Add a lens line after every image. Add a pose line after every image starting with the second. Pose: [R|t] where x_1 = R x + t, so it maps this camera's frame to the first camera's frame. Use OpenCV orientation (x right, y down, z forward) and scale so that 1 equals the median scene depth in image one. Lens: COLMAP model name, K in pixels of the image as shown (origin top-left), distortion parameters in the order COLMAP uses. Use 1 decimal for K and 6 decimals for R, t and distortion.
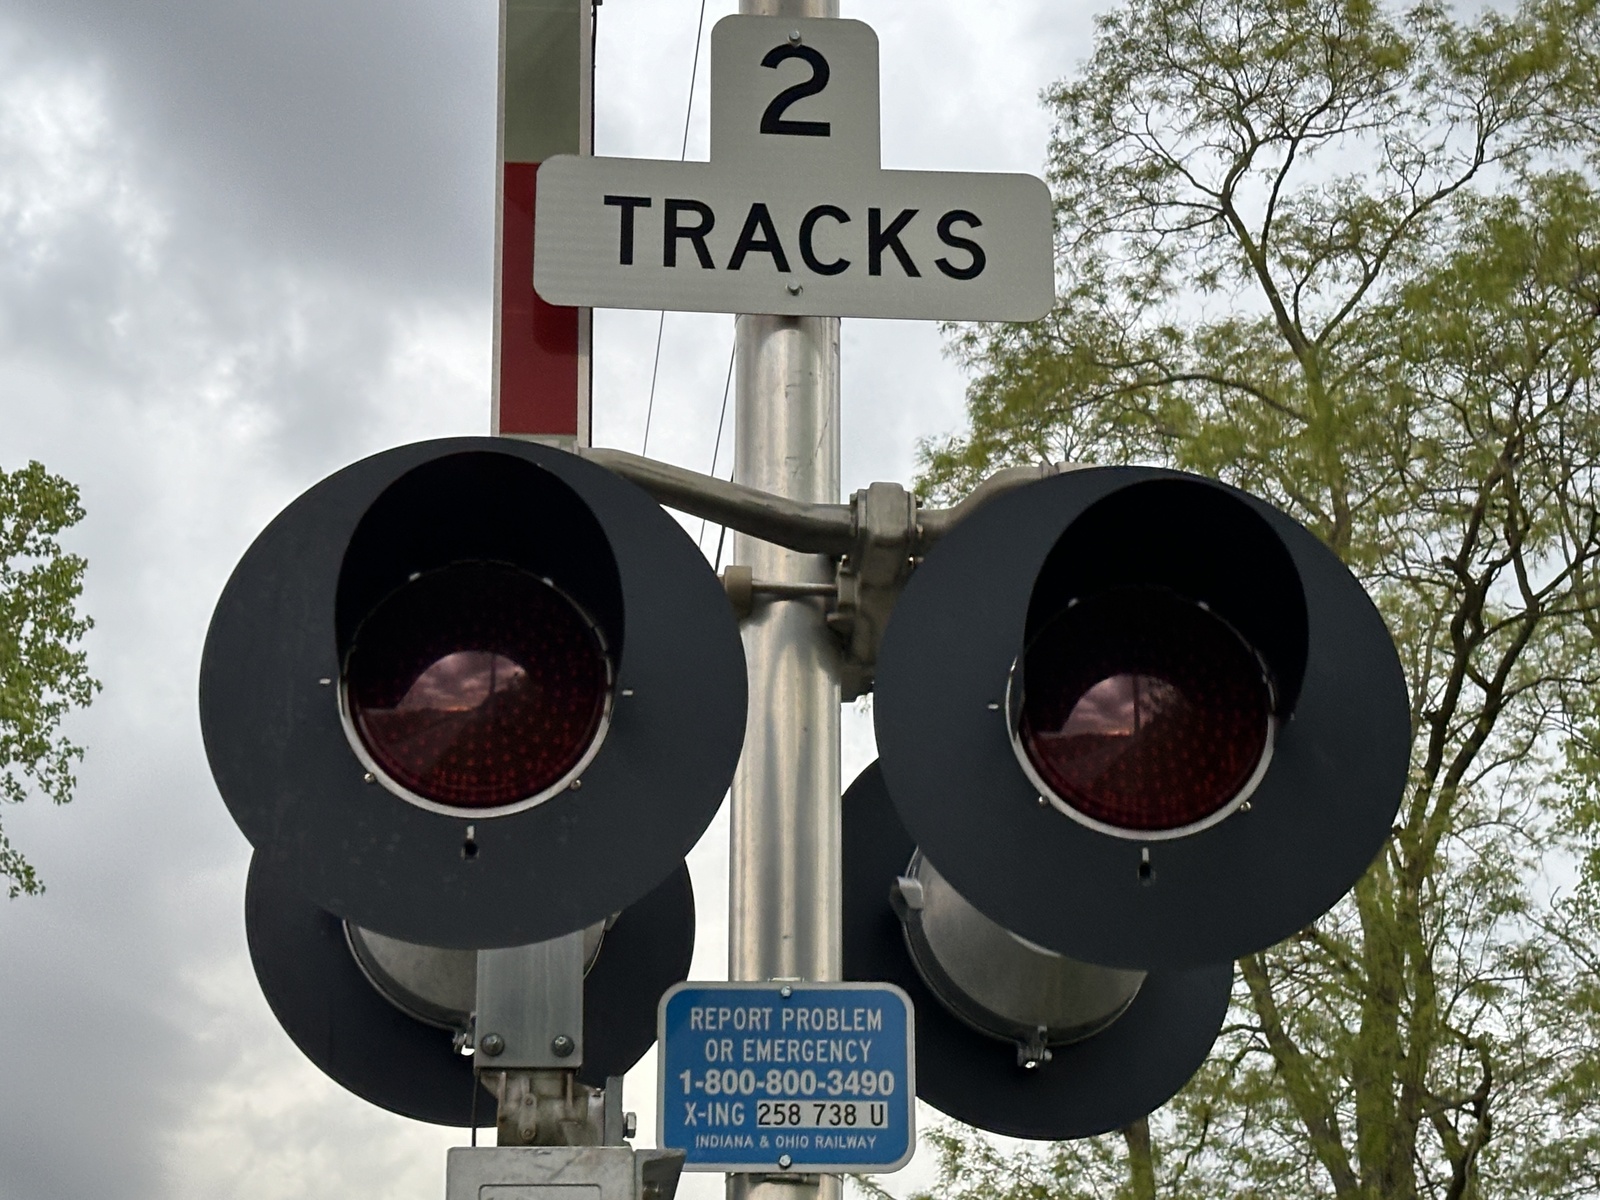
lens RADIAL K [[3262.5, 0, 800.0], [0, 3262.5, 600.0], [0, 0, 1]] dist [0.237623, 0.030188]
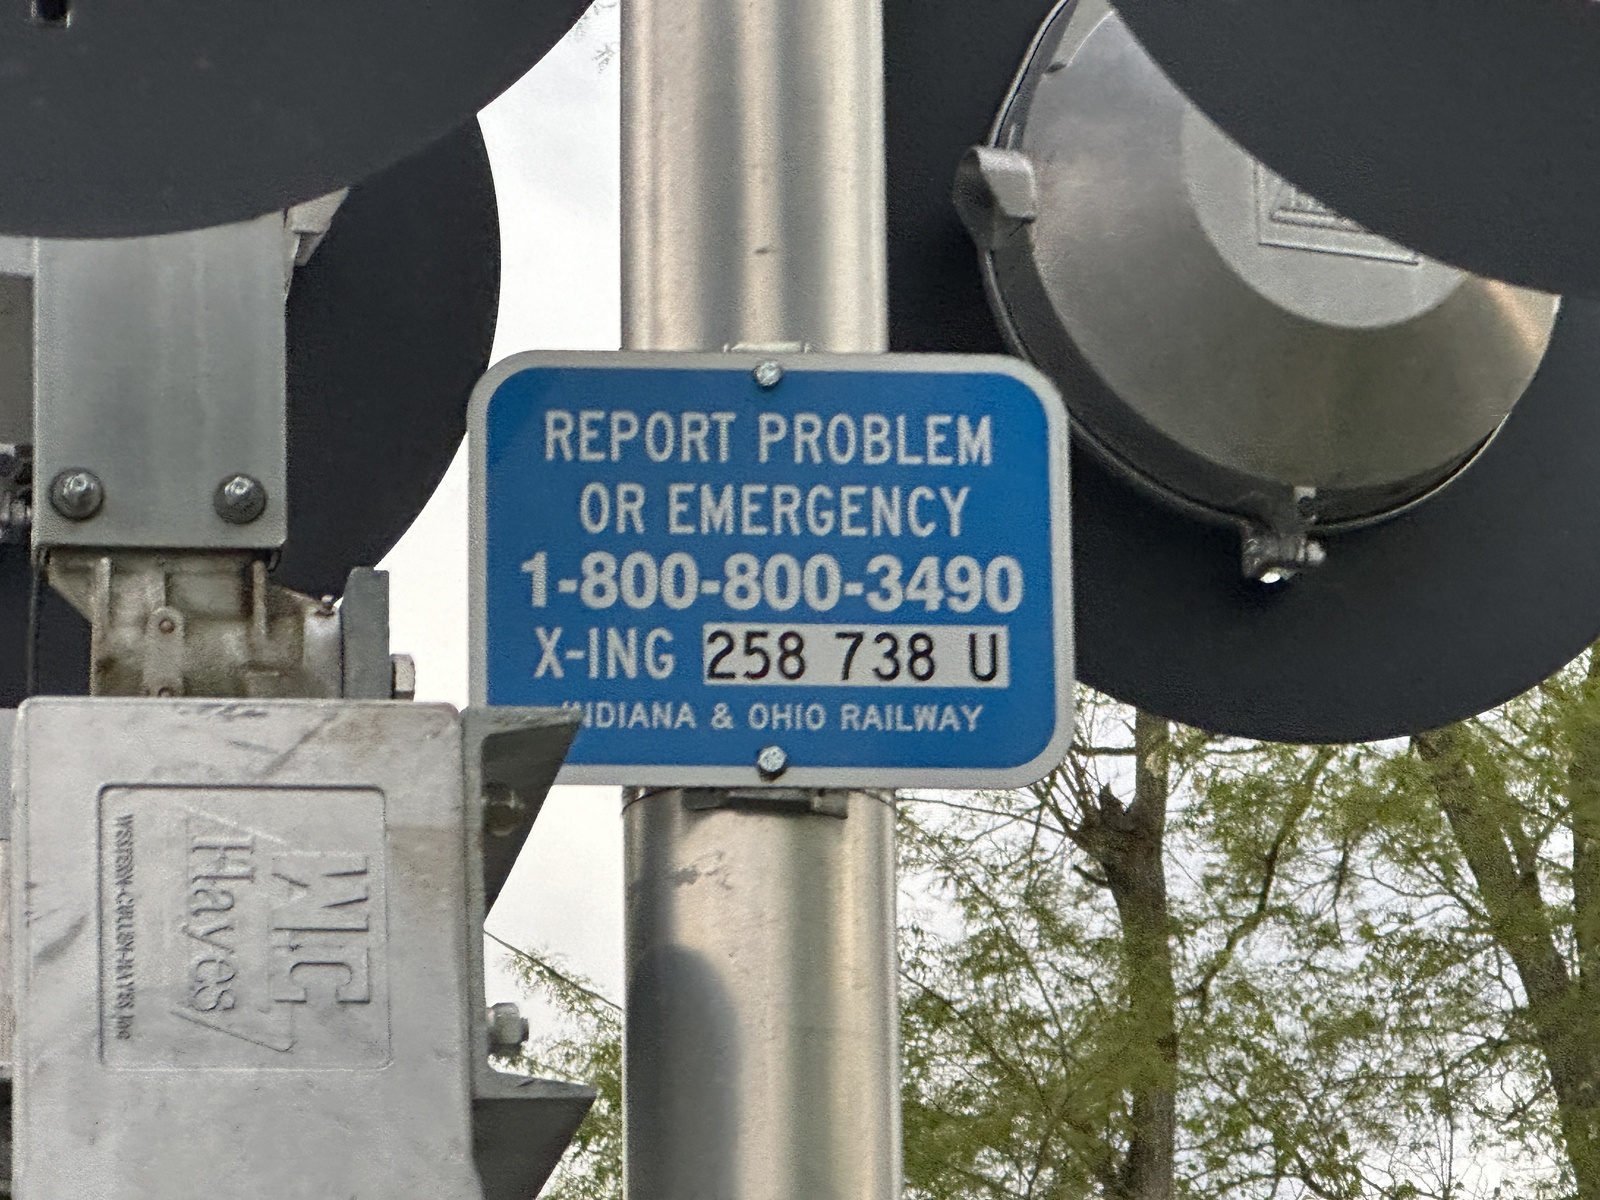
lens RADIAL K [[6811.6, 0, 800.0], [0, 6811.6, 600.0], [0, 0, 1]] dist [-0.784614, 33.862279]
pose [[0.998097, 0.003394, 0.061568, -0.054699], [-0.010358, 0.993524, 0.113153, 0.048951], [-0.060785, -0.113575, 0.991668, 0.121183]]
